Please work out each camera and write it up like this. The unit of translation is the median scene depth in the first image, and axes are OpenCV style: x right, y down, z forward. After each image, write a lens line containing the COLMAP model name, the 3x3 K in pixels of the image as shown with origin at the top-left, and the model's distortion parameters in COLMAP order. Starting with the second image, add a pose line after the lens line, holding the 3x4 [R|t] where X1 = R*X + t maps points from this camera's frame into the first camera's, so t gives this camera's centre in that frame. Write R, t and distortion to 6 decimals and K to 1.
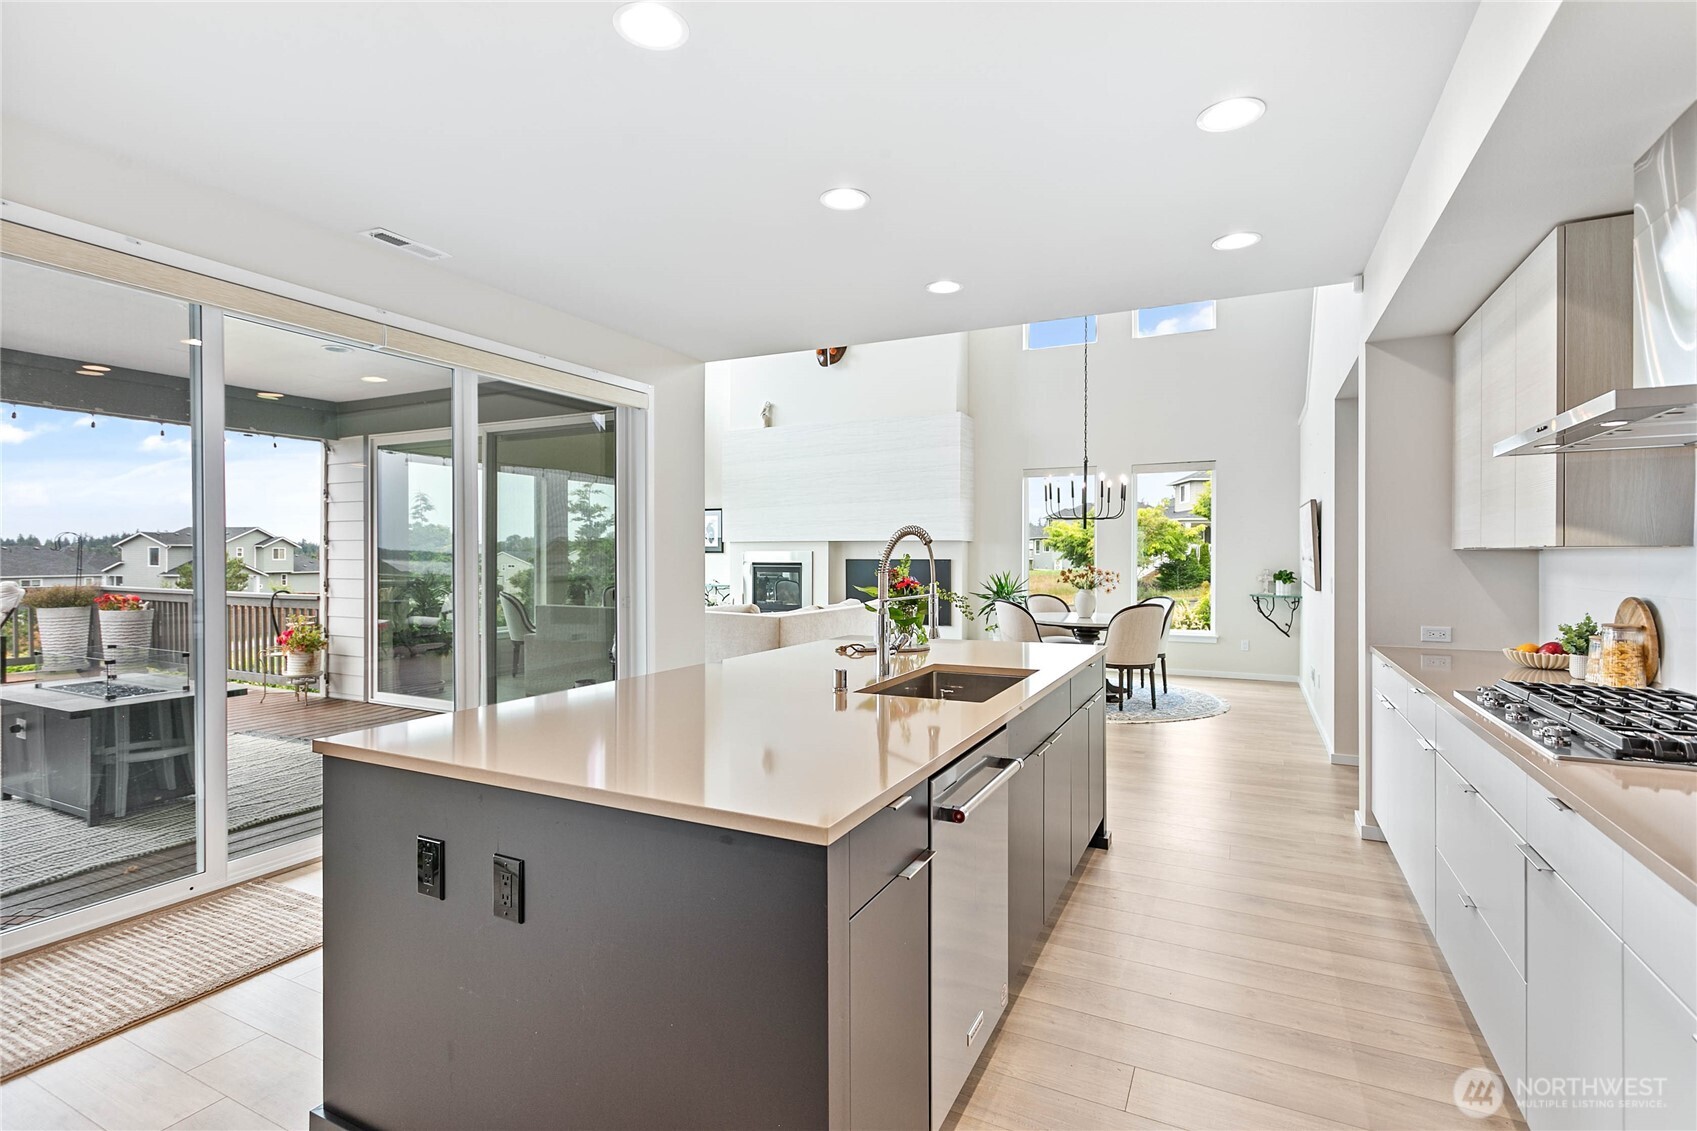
lens RADIAL K [[810.1, 0, 836.6], [0, 810.1, 572.1], [0, 0, 1]] dist [0.004291, 0.001276]
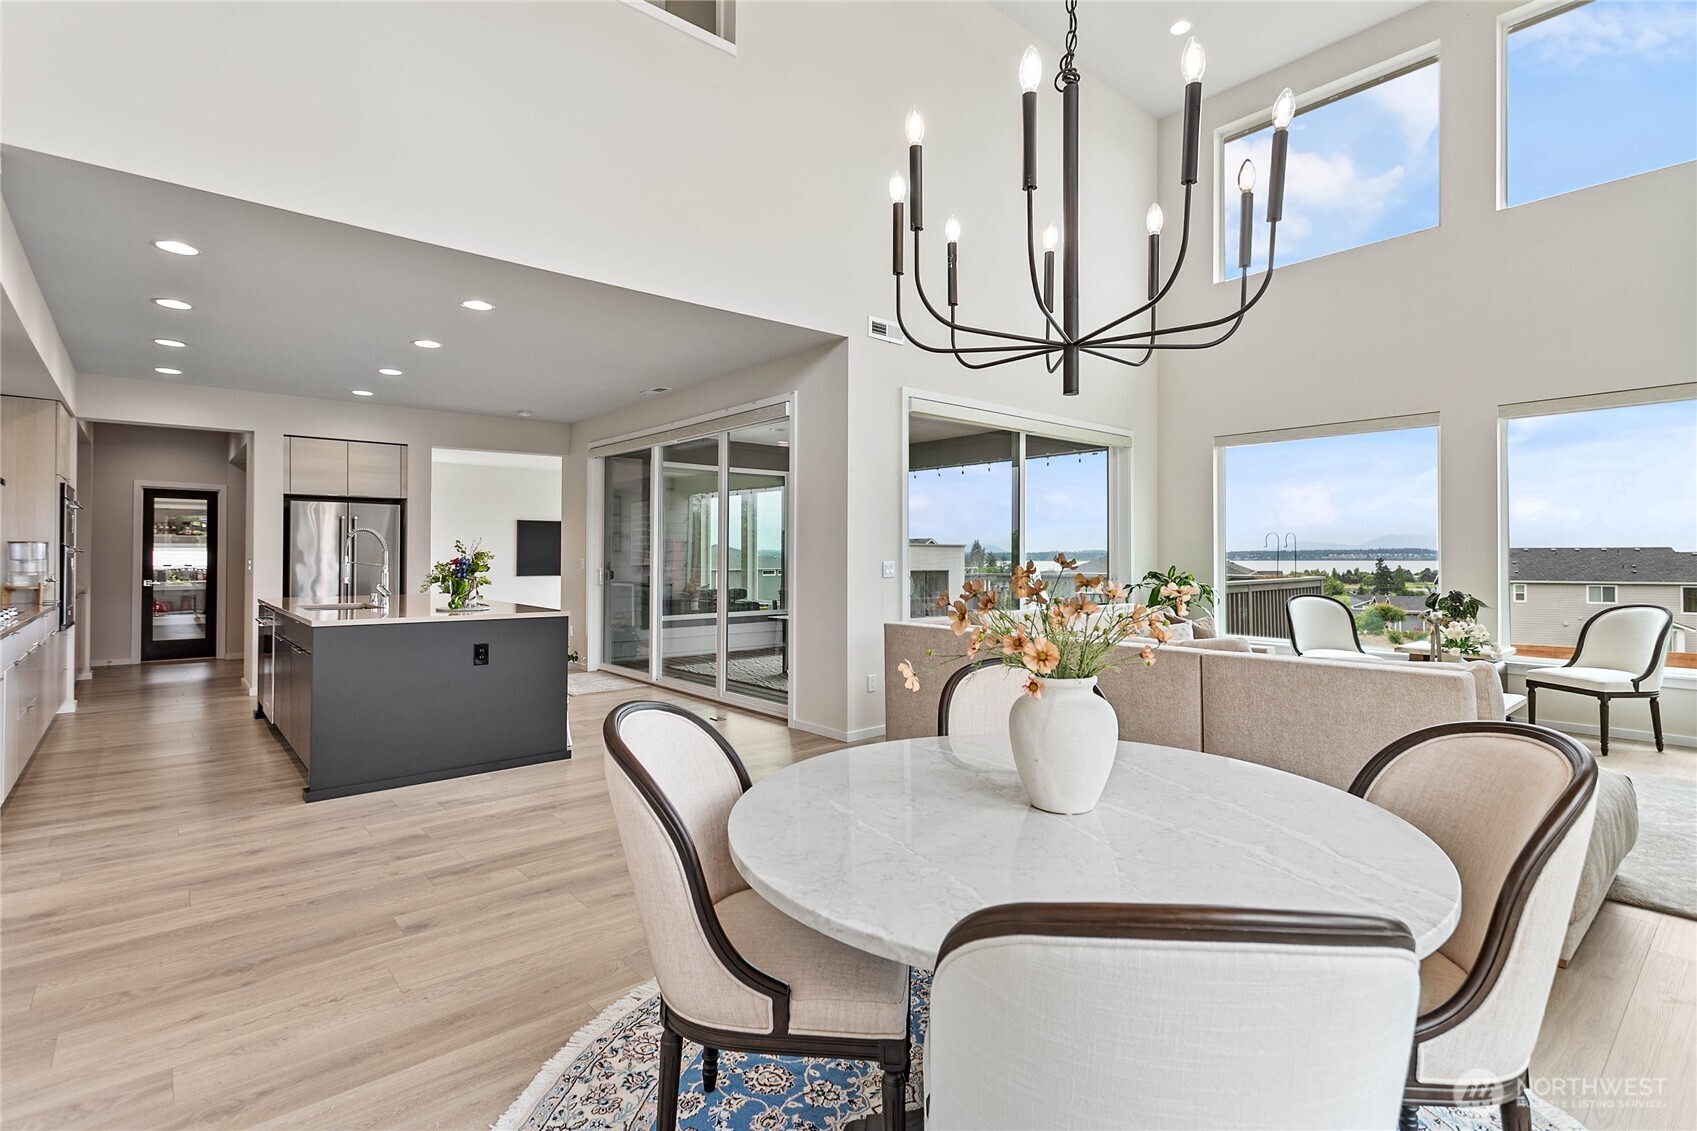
lens RADIAL K [[810.1, 0, 845.1], [0, 810.1, 552.1], [0, 0, 1]] dist [0.004291, 0.001276]
pose [[-0.384031, -0.004846, -0.923308, 0.518722], [-0.020977, 0.999774, 0.003478, -0.013277], [0.923082, 0.020704, -0.384046, 1.002657]]
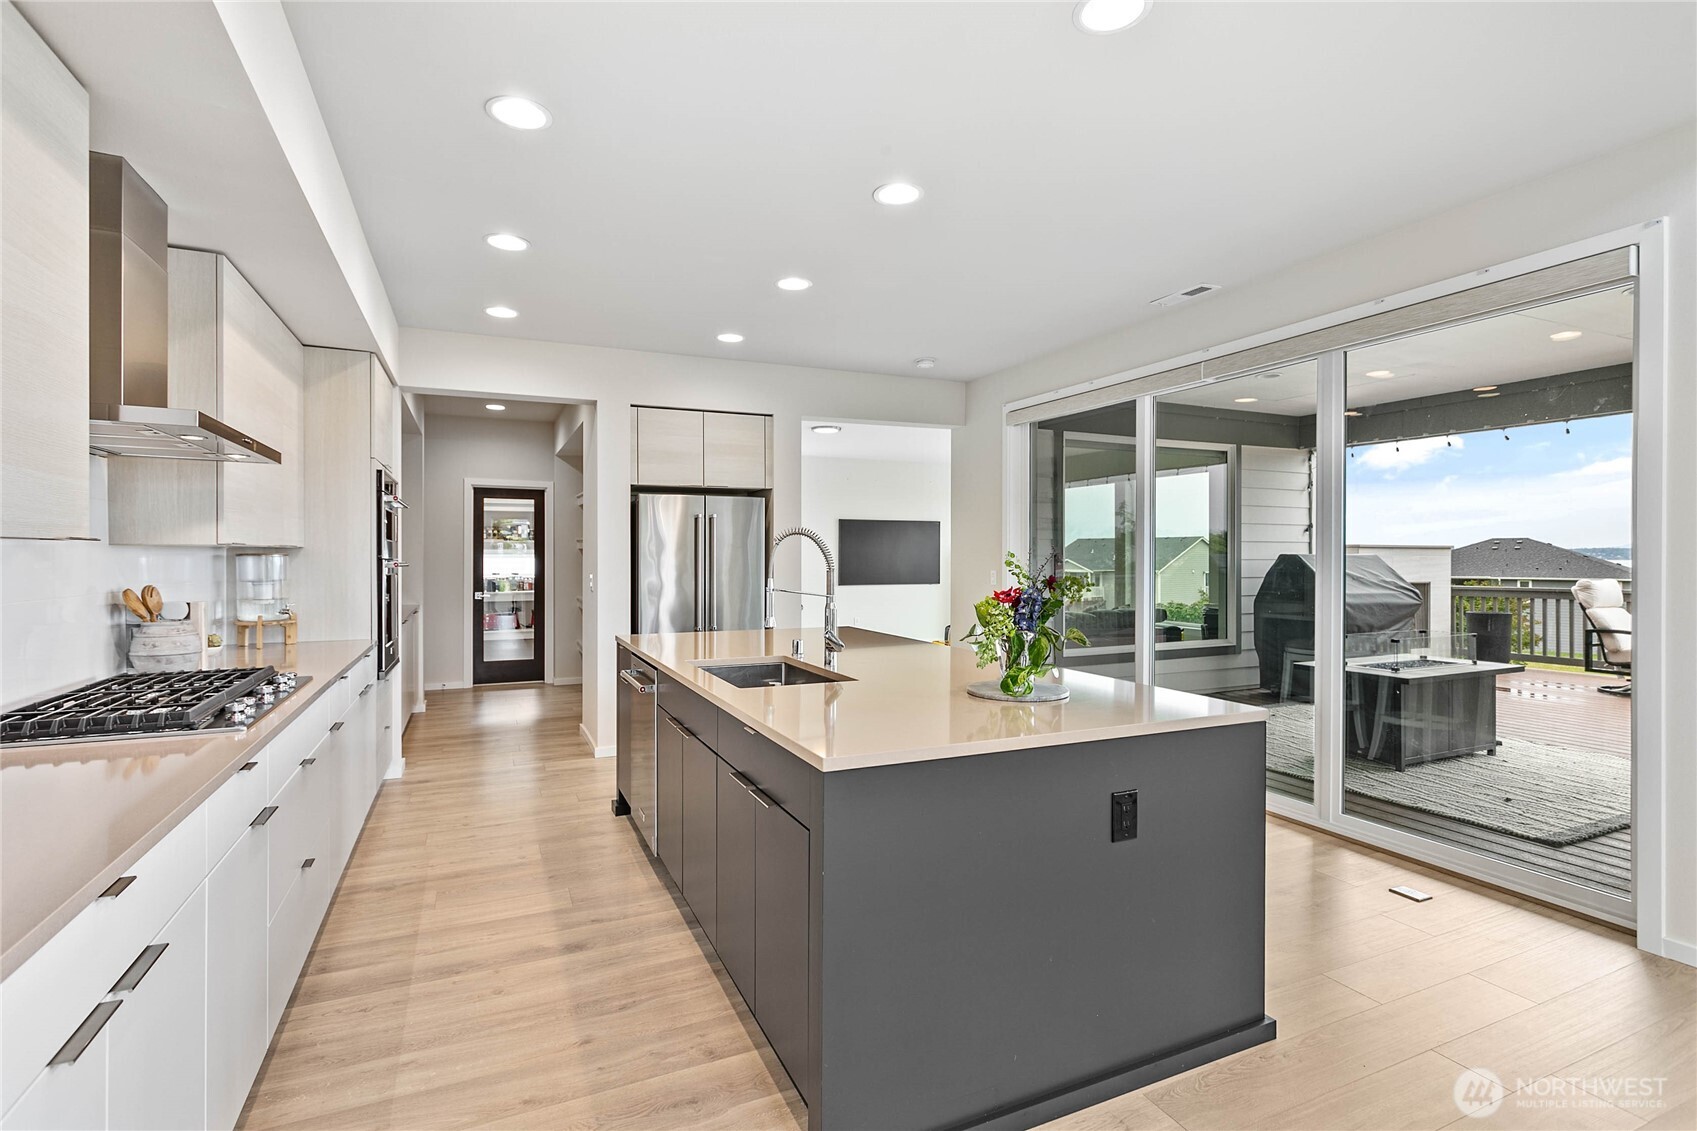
lens RADIAL K [[810.1, 0, 851.3], [0, 810.1, 560.1], [0, 0, 1]] dist [0.004291, 0.001276]
pose [[-0.621473, 0.005374, -0.783417, 0.391027], [-0.015691, 0.999691, 0.019305, -0.014841], [0.783279, 0.024290, -0.621196, 0.747421]]
